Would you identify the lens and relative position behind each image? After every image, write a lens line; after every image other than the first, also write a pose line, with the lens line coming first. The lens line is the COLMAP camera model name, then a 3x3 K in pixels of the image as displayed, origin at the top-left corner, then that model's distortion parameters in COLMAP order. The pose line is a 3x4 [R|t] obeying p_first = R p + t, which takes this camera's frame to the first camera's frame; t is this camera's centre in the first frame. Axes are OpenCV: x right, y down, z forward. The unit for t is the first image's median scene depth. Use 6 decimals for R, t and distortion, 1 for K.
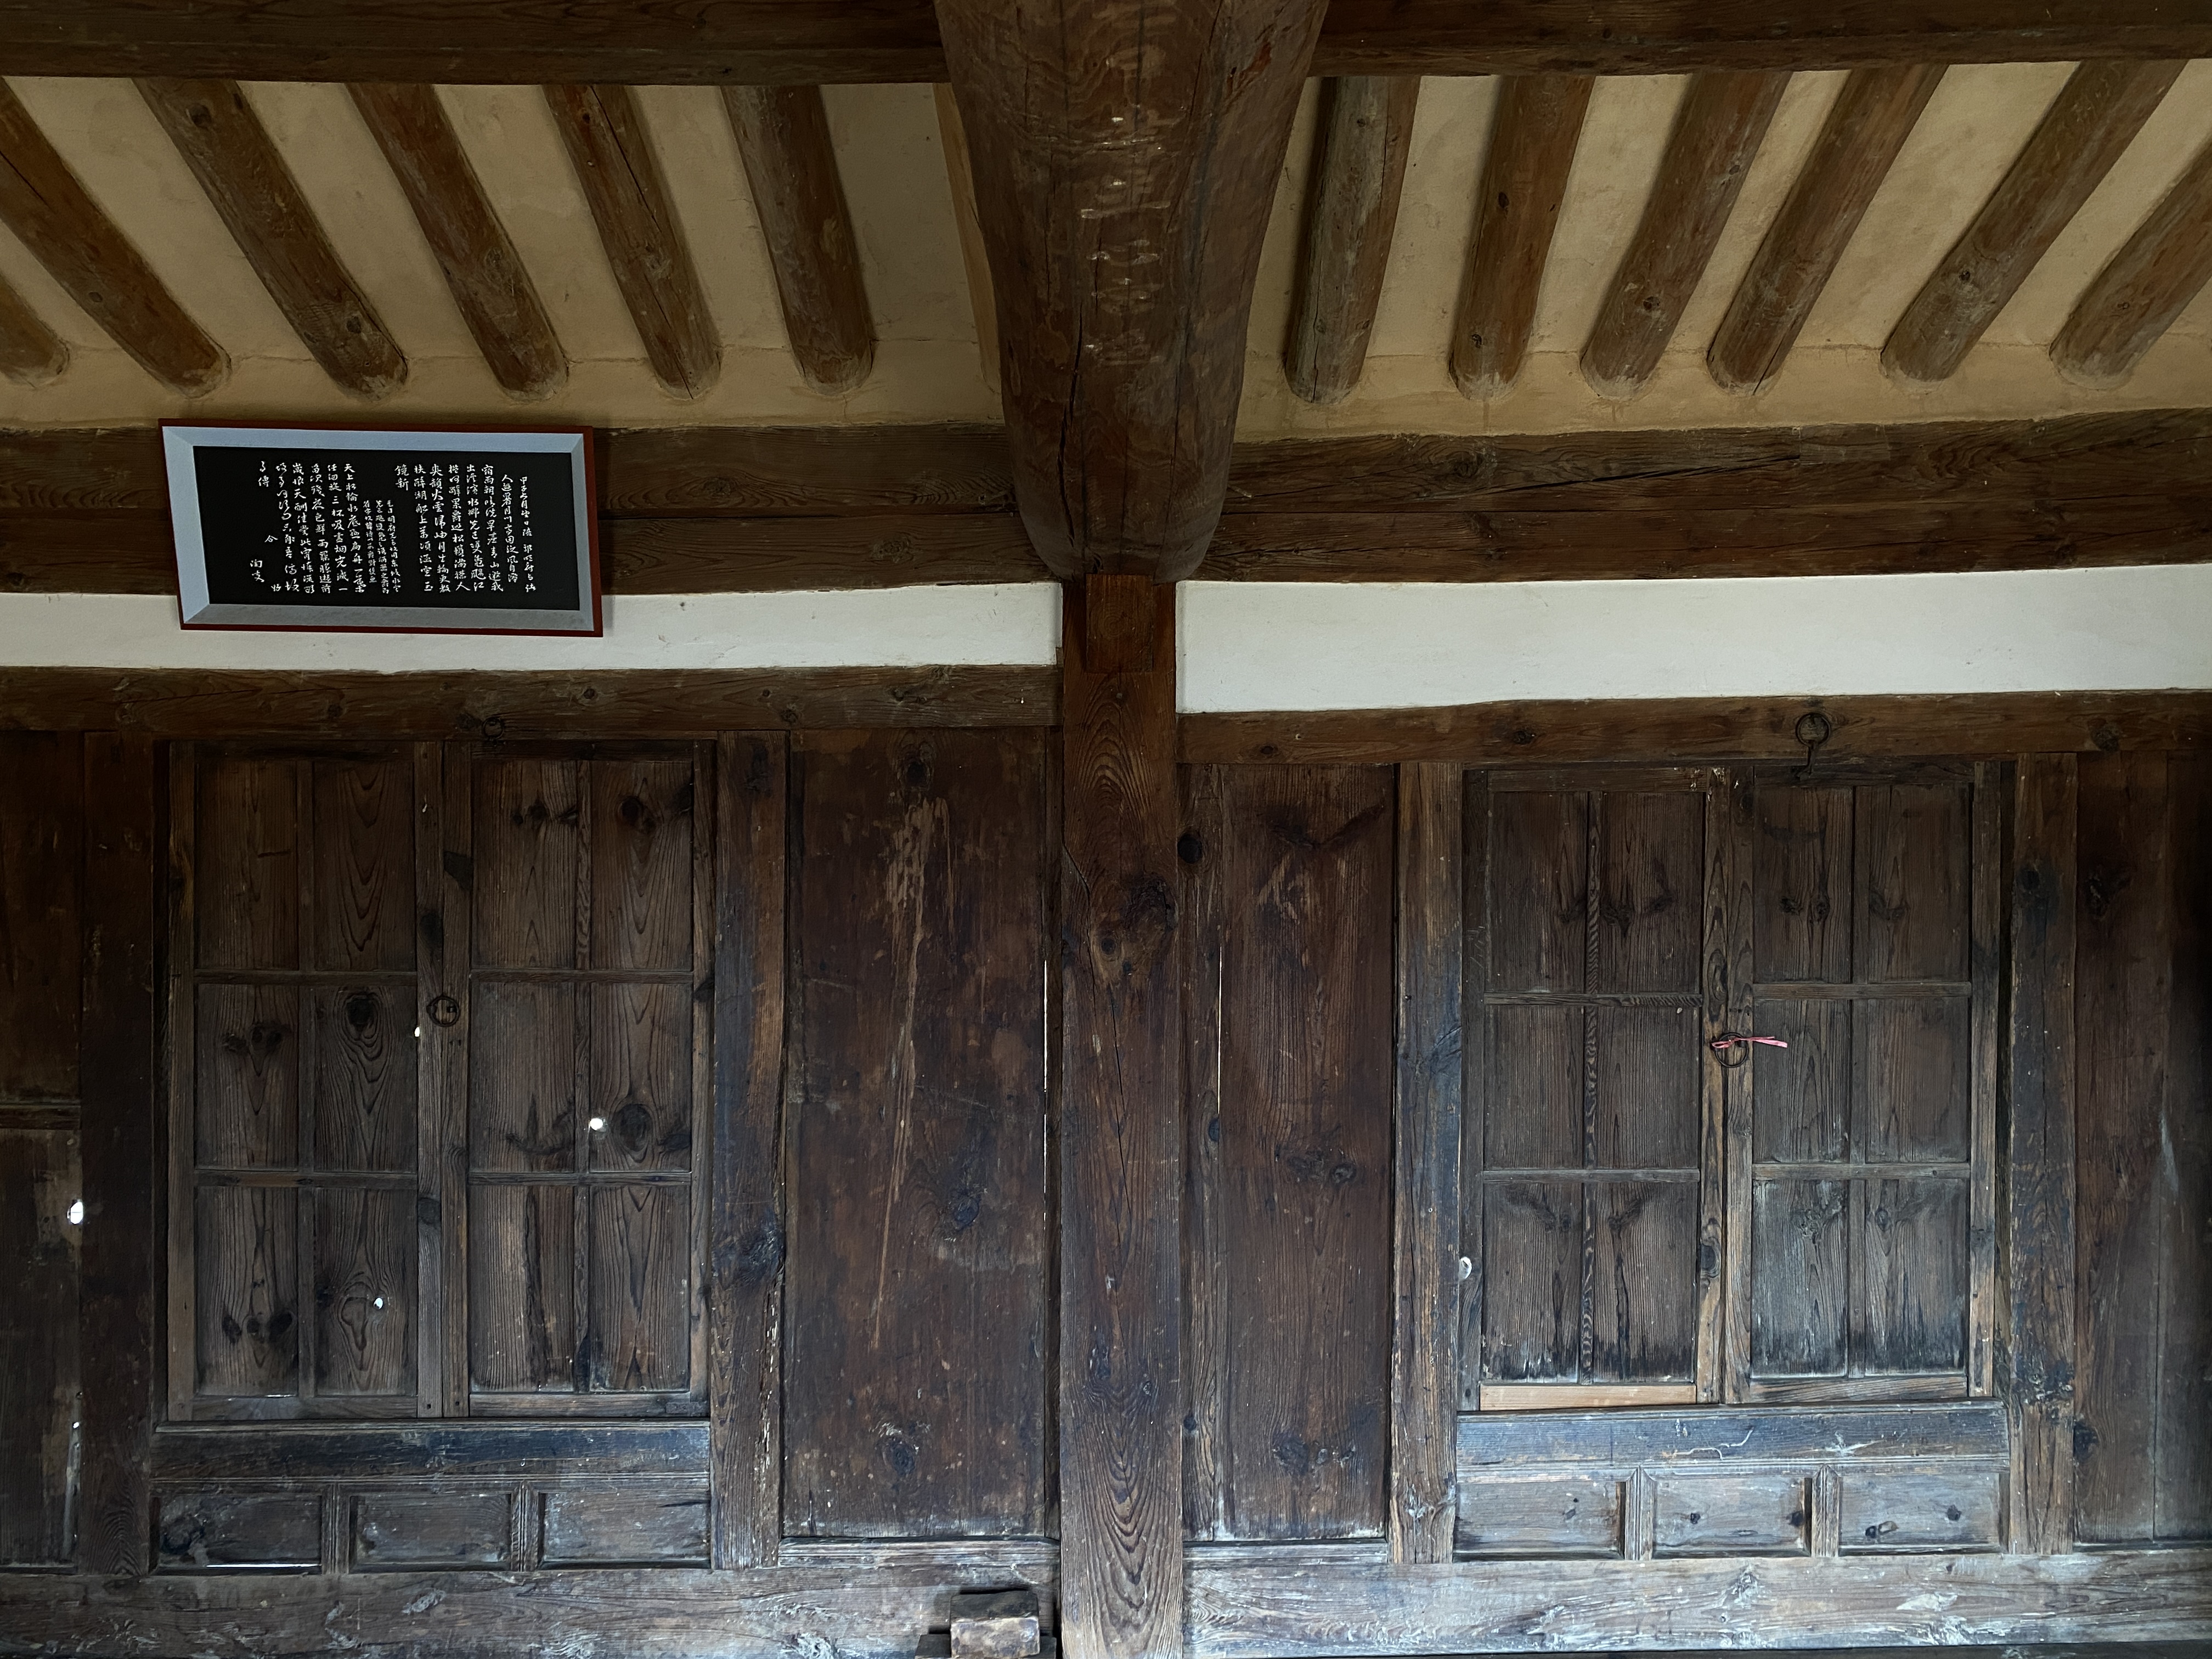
lens RADIAL K [[1674.4, 0, 1106.0], [0, 1674.4, 829.5], [0, 0, 1]] dist [0.040610, 0.000756]
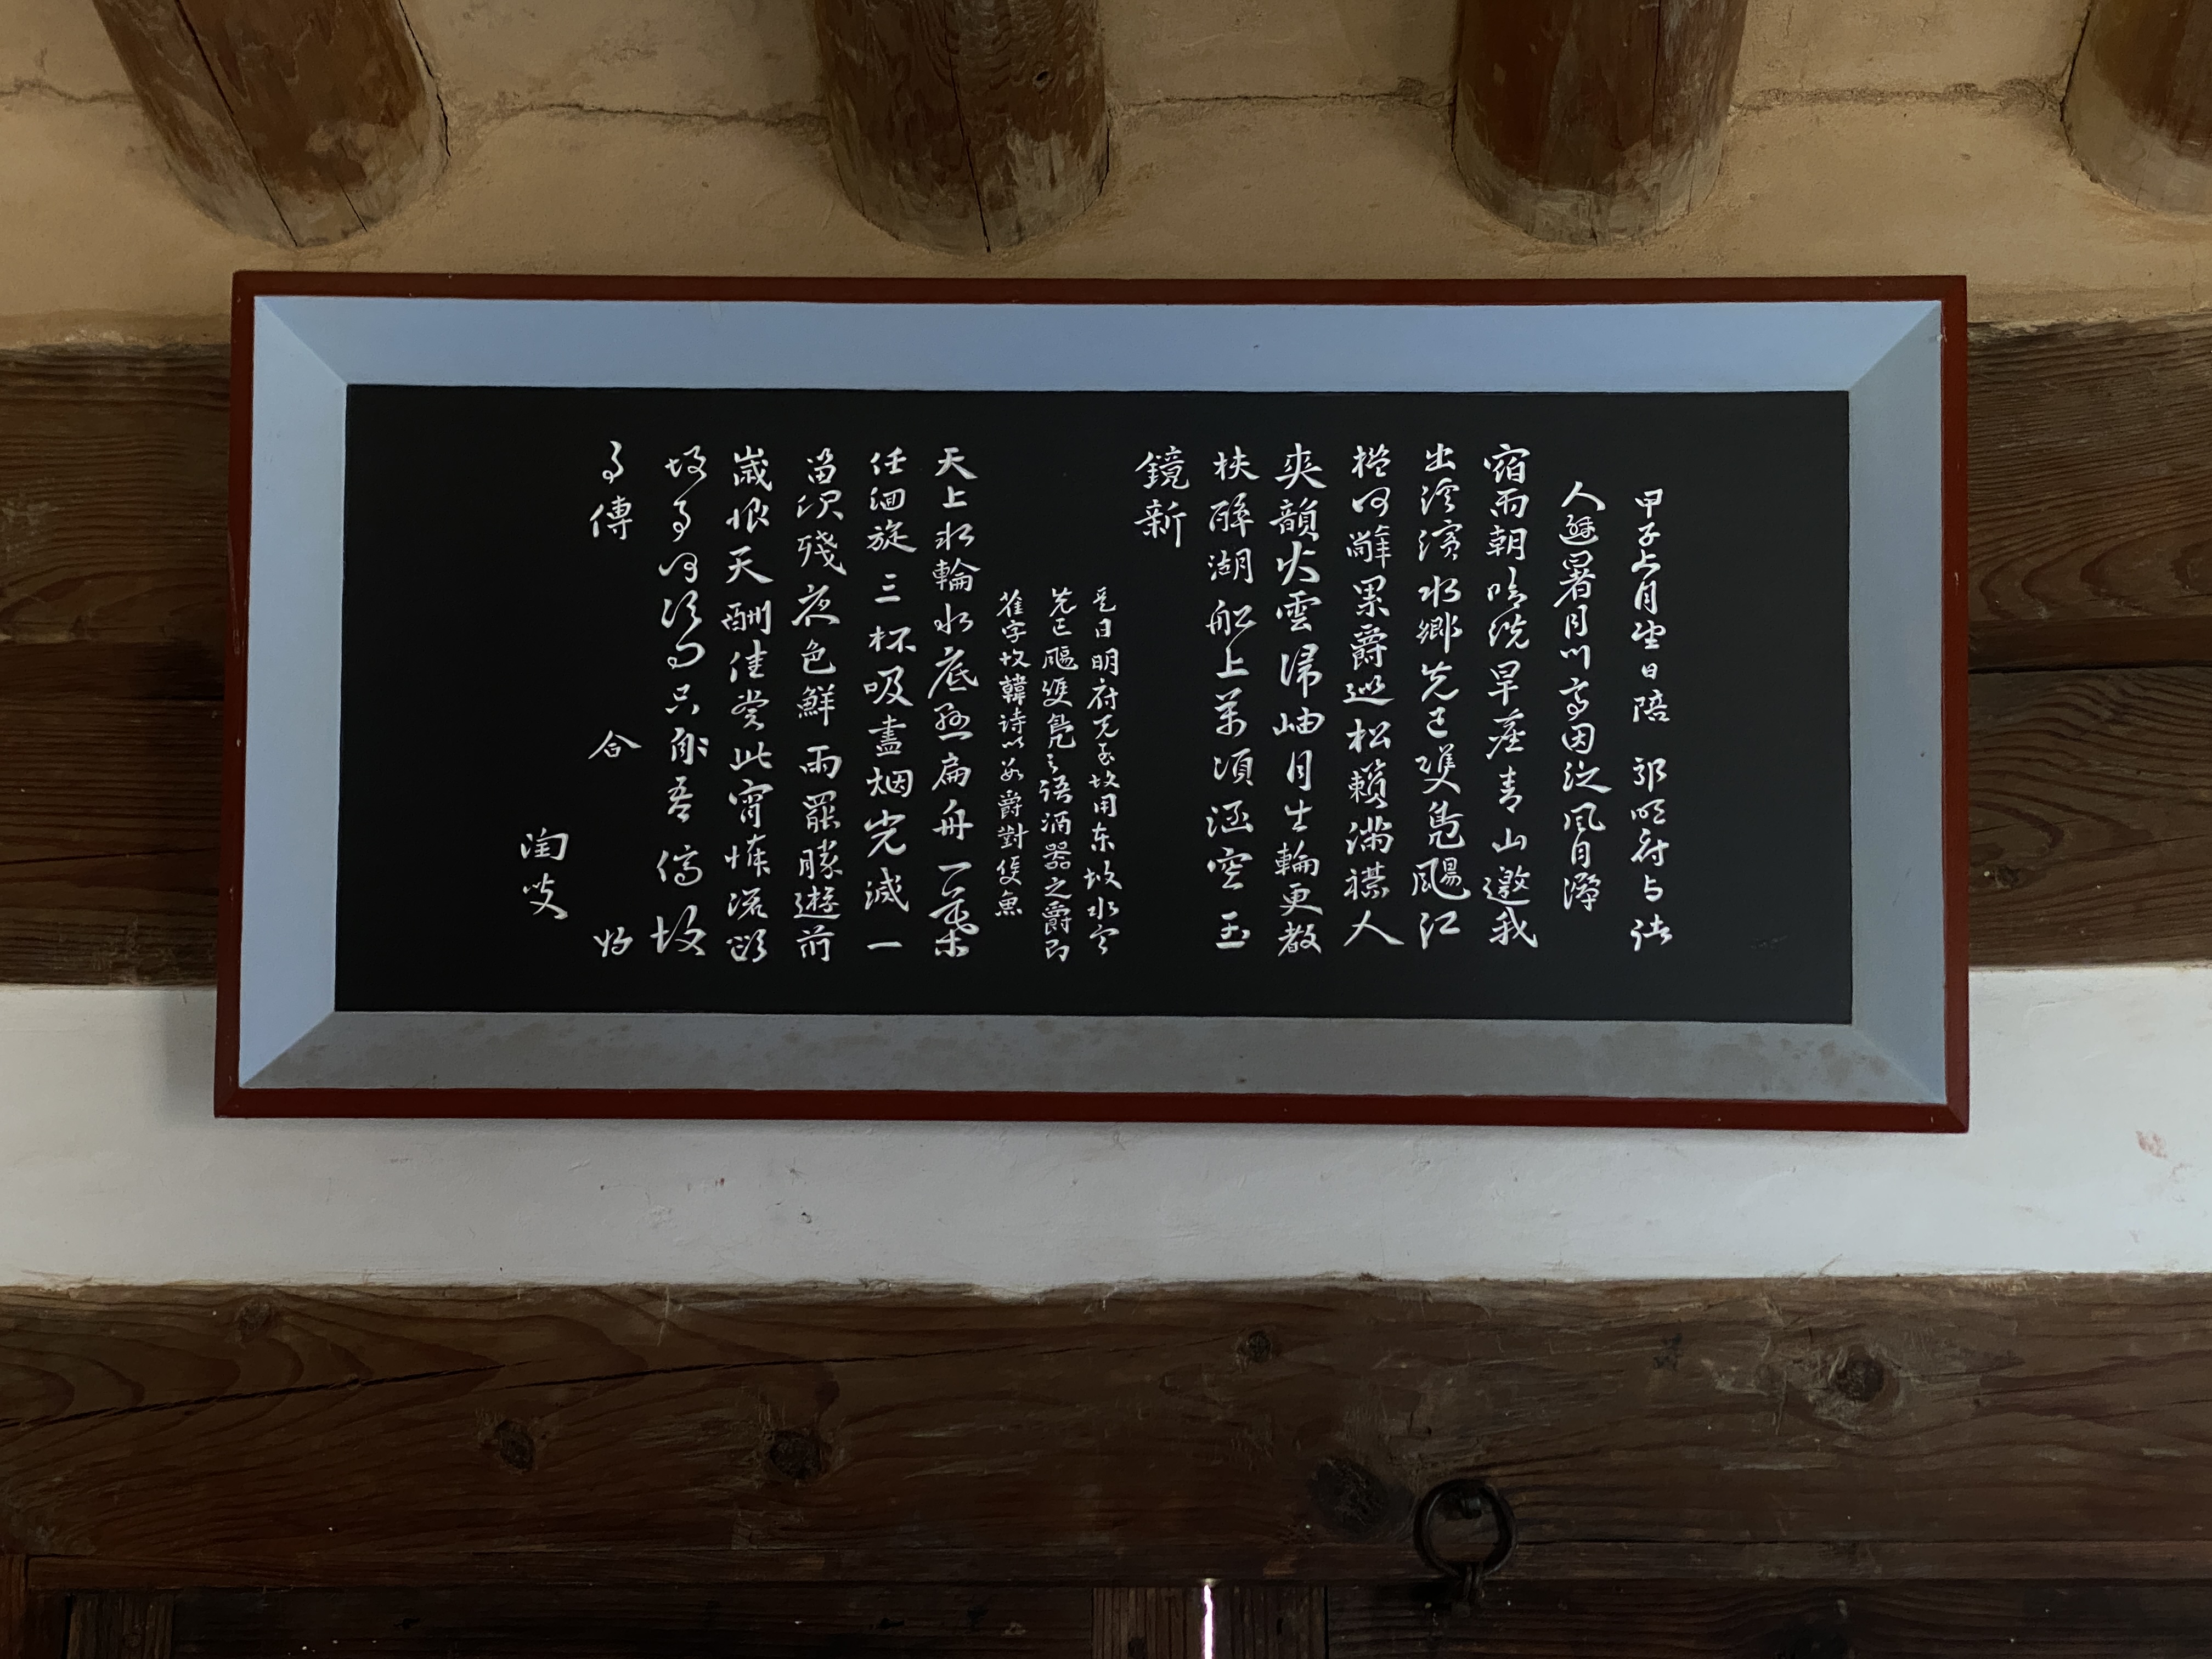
lens RADIAL K [[3335.2, 0, 1106.0], [0, 3335.2, 829.5], [0, 0, 1]] dist [0.095297, 0.041459]
pose [[0.999974, -0.003571, -0.006192, -0.418794], [0.001807, 0.964408, -0.264412, -0.031375], [0.006916, 0.264394, 0.964390, 0.535455]]
